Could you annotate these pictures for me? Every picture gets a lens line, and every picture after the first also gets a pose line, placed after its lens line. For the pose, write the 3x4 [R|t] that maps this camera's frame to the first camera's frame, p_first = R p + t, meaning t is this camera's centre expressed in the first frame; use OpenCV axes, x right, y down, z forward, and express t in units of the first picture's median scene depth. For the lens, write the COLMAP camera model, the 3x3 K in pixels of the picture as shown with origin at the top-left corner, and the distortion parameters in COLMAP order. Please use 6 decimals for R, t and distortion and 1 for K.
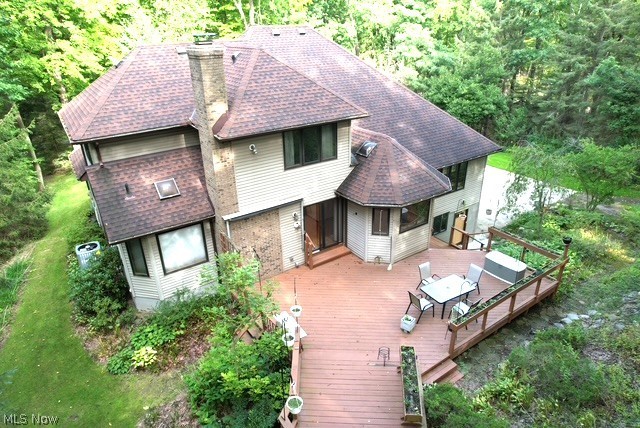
lens RADIAL K [[419.5, 0, 320.0], [0, 419.5, 214.0], [0, 0, 1]] dist [-0.095753, 0.096497]
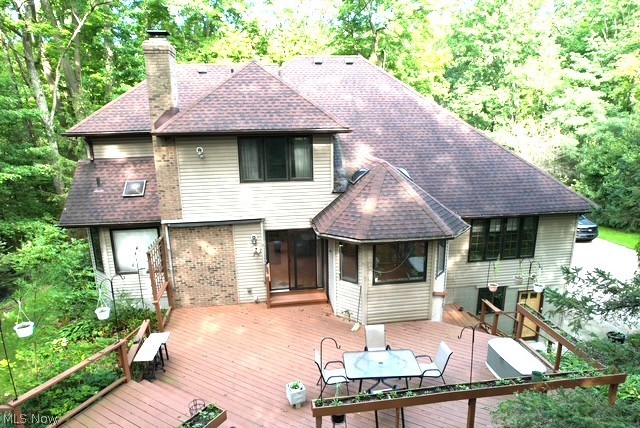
lens RADIAL K [[419.5, 0, 320.0], [0, 419.5, 214.0], [0, 0, 1]] dist [-0.095753, 0.096497]
pose [[0.891975, 0.109502, -0.438623, 0.424352], [-0.192753, 0.969732, -0.149886, 0.056114], [0.408934, 0.218240, 0.886084, 0.269975]]
